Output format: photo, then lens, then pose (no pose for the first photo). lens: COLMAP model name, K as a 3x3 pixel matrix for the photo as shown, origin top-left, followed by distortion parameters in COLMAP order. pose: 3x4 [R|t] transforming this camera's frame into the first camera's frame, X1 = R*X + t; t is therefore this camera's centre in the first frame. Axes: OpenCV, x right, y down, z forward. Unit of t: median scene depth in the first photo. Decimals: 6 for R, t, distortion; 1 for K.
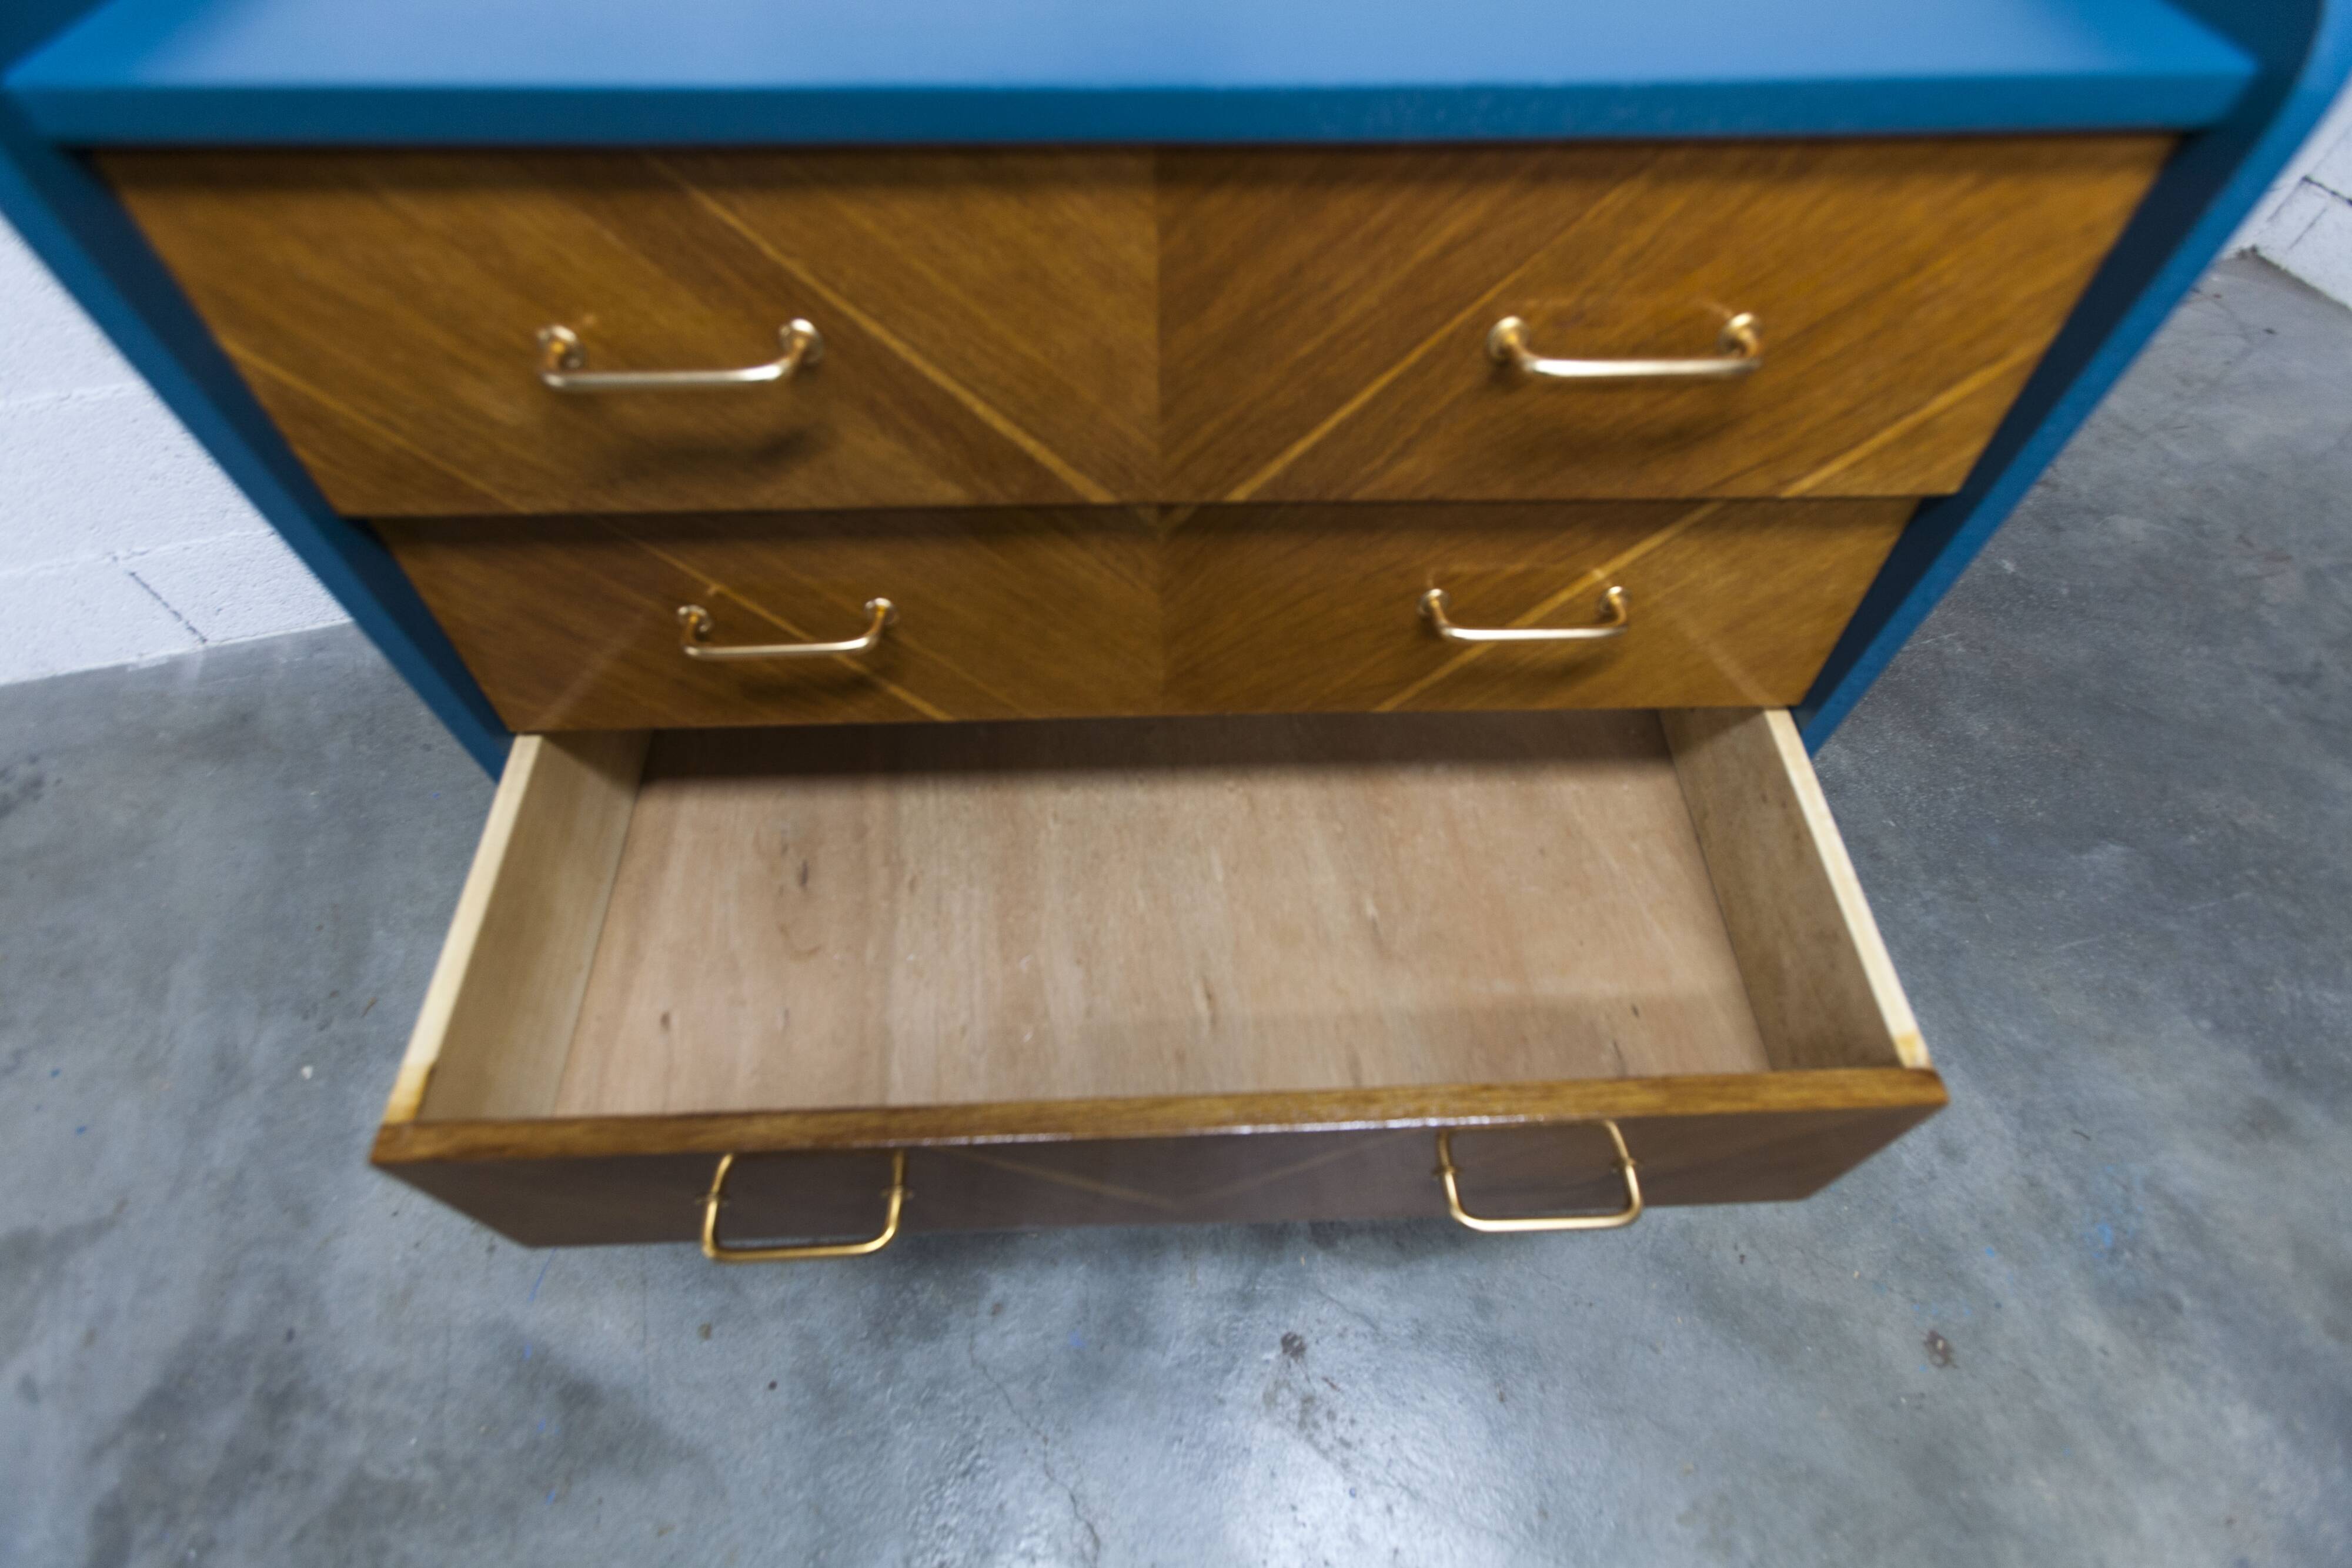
lens RADIAL K [[1045.5, 0, 1177.7], [0, 1045.5, 798.3], [0, 0, 1]] dist [-0.000687, 0.007189]
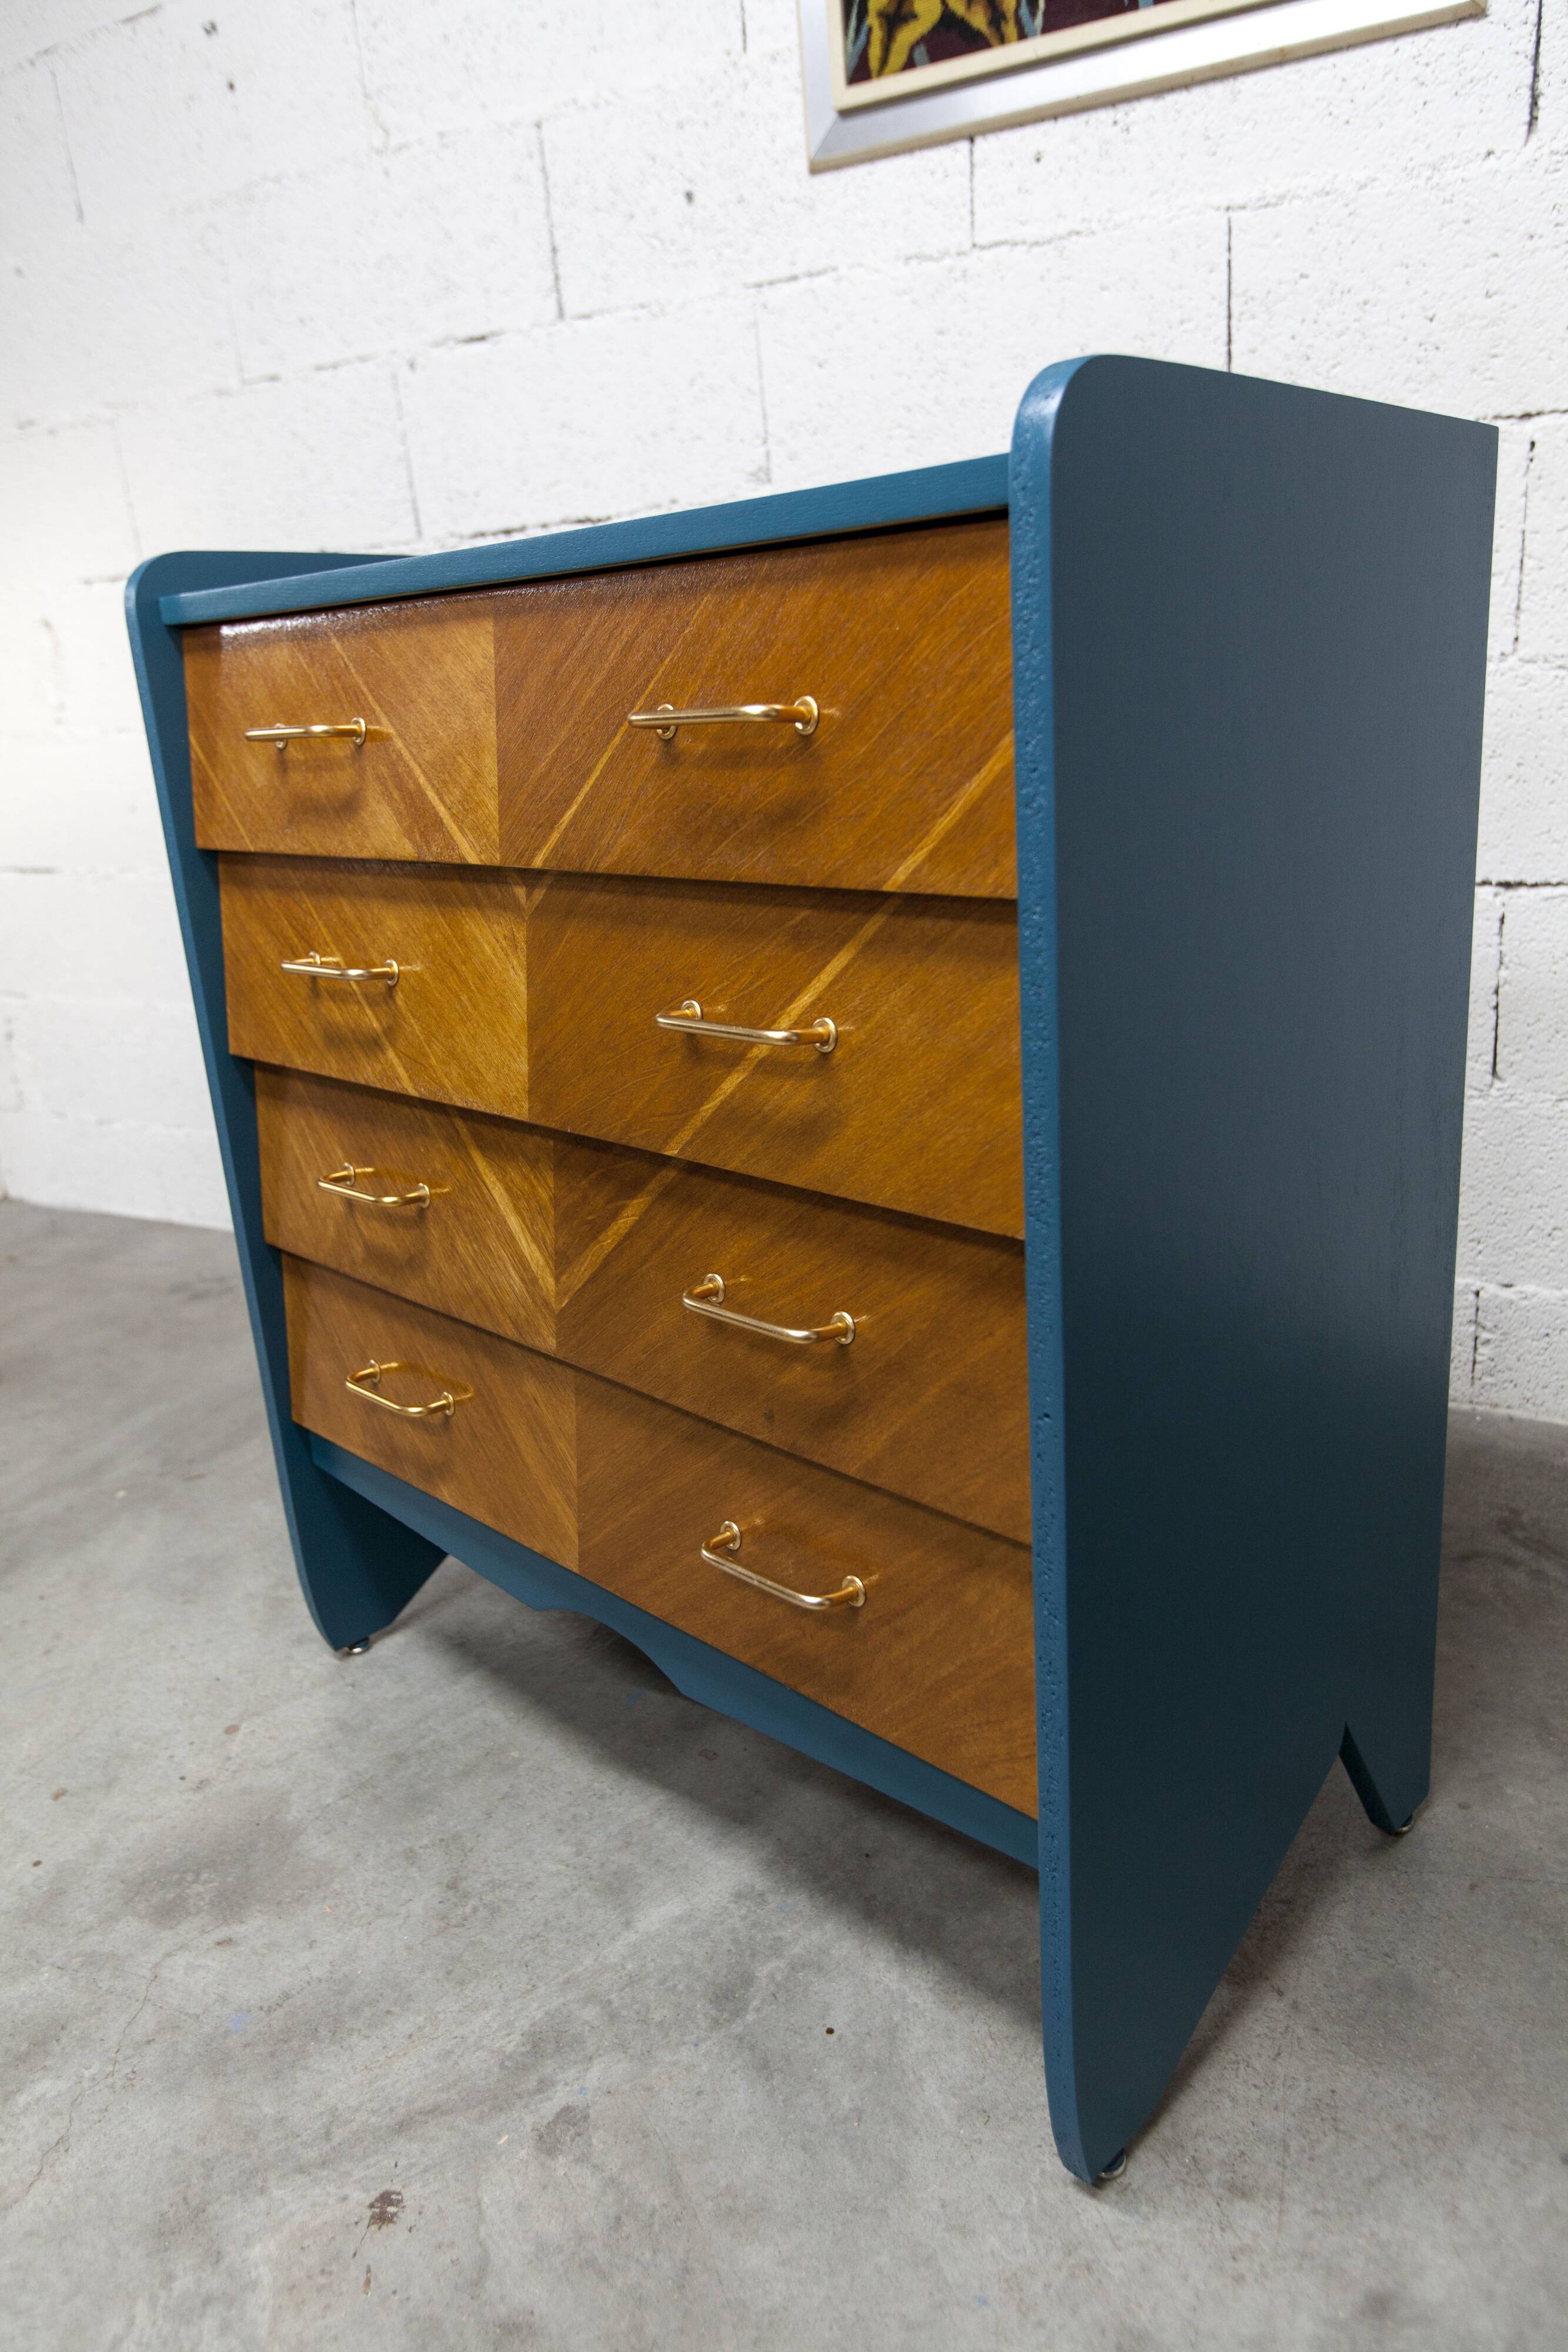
lens RADIAL K [[1640.6, 0, 795.3], [0, 1640.6, 1179.5], [0, 0, 1]] dist [0.001849, -0.003761]
pose [[0.689443, 0.167759, -0.704646, 0.883616], [-0.543074, 0.763447, -0.349599, 0.260521], [0.479311, 0.623703, 0.617458, 0.113818]]
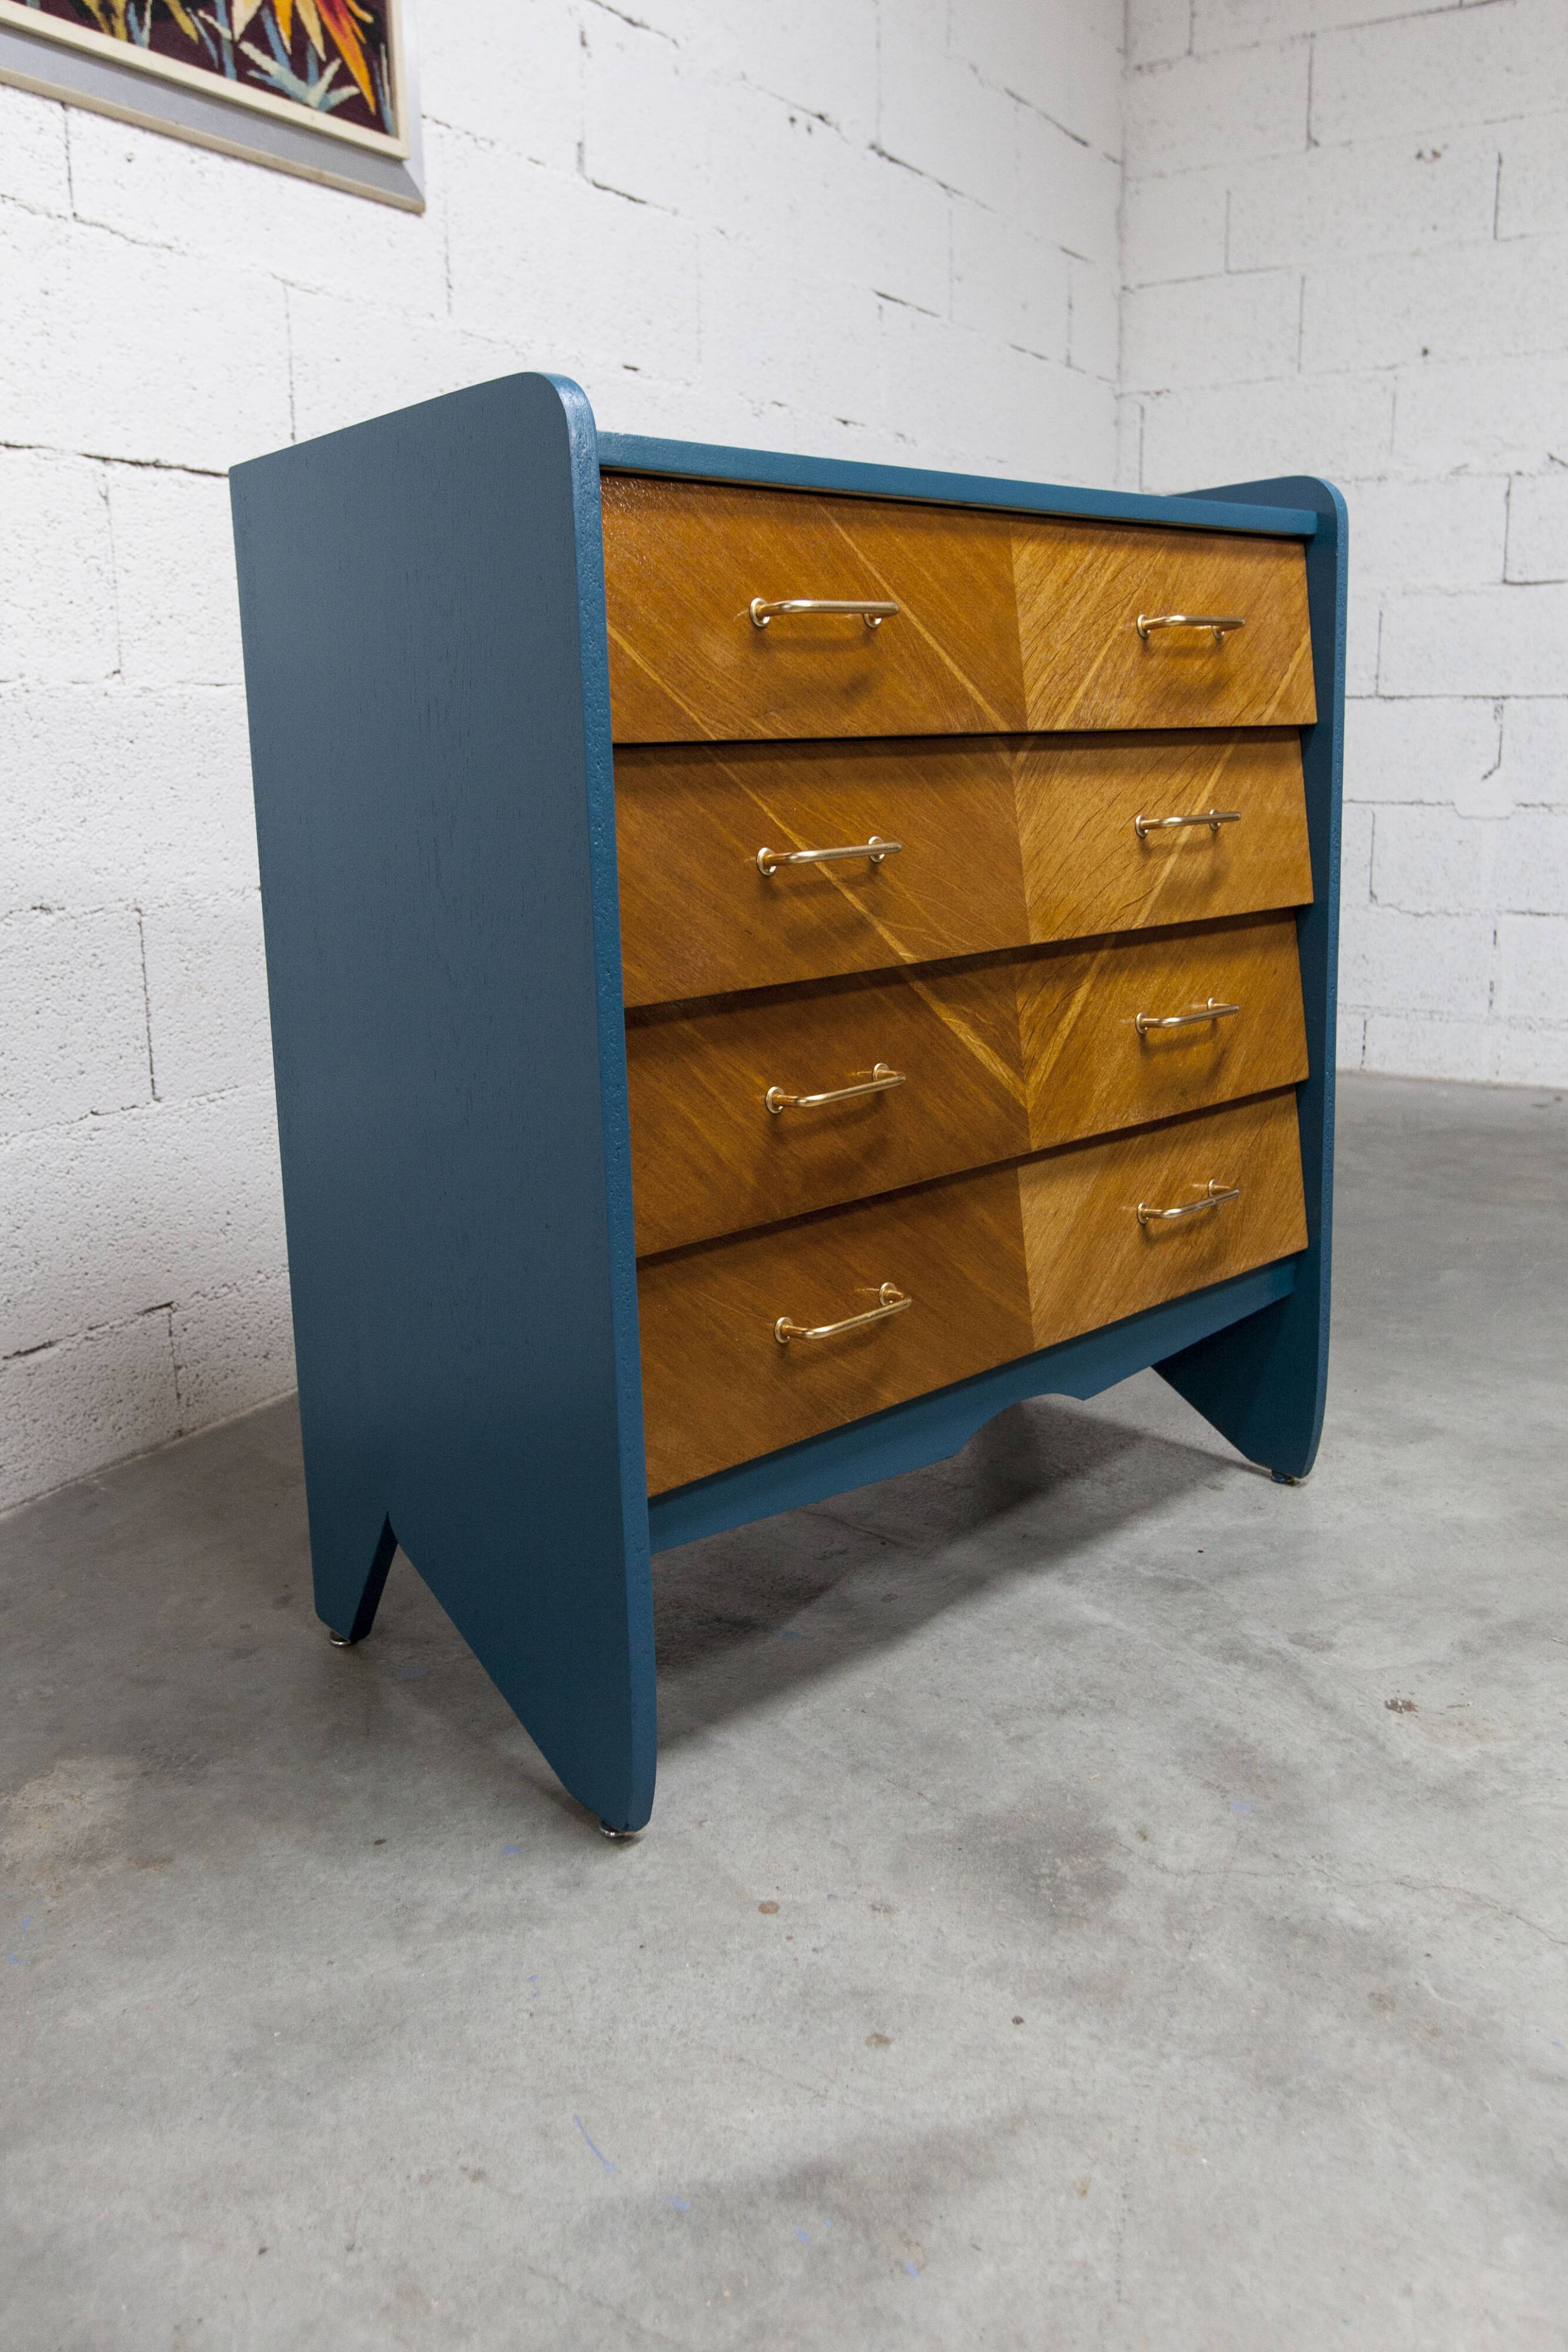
lens RADIAL K [[1847.1, 0, 826.2], [0, 1847.1, 1098.4], [0, 0, 1]] dist [-0.001057, 0.000526]
pose [[0.739806, -0.154514, 0.654838, -1.118486], [0.563260, 0.674568, -0.477176, 0.643783], [-0.368002, 0.721861, 0.586081, -0.040930]]
